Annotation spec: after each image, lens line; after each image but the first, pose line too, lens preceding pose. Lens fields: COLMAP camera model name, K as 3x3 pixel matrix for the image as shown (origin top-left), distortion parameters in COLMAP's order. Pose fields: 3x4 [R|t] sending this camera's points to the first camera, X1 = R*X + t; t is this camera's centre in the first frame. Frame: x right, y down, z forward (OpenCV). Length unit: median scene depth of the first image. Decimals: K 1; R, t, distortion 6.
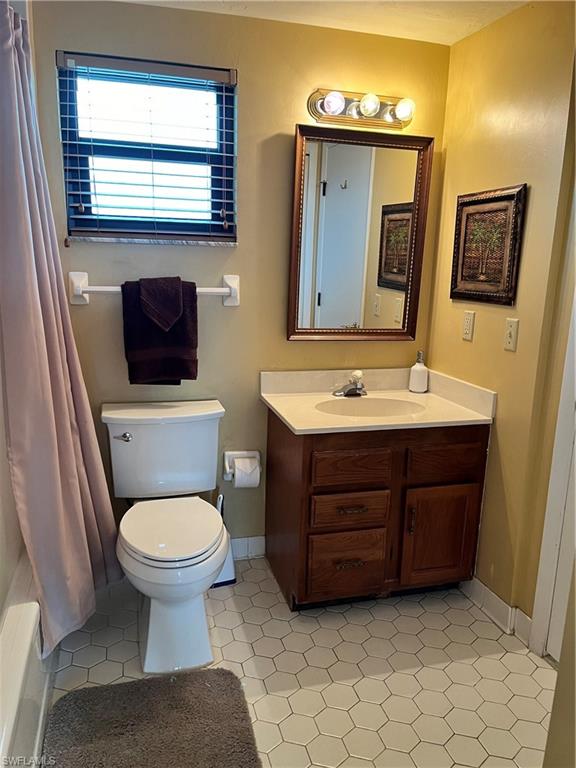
lens RADIAL K [[585.6, 0, 288.0], [0, 585.6, 384.0], [0, 0, 1]] dist [0.043249, -0.004269]
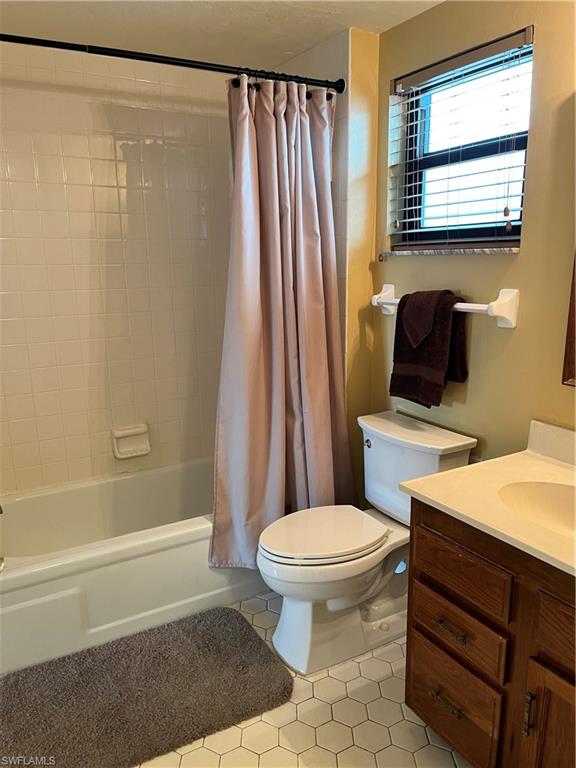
lens RADIAL K [[585.6, 0, 288.0], [0, 585.6, 384.0], [0, 0, 1]] dist [0.043249, -0.004269]
pose [[0.257971, 0.177285, -0.949748, 0.624873], [-0.175943, 0.975203, 0.134247, -0.120909], [0.949997, 0.132470, 0.282766, 0.534469]]
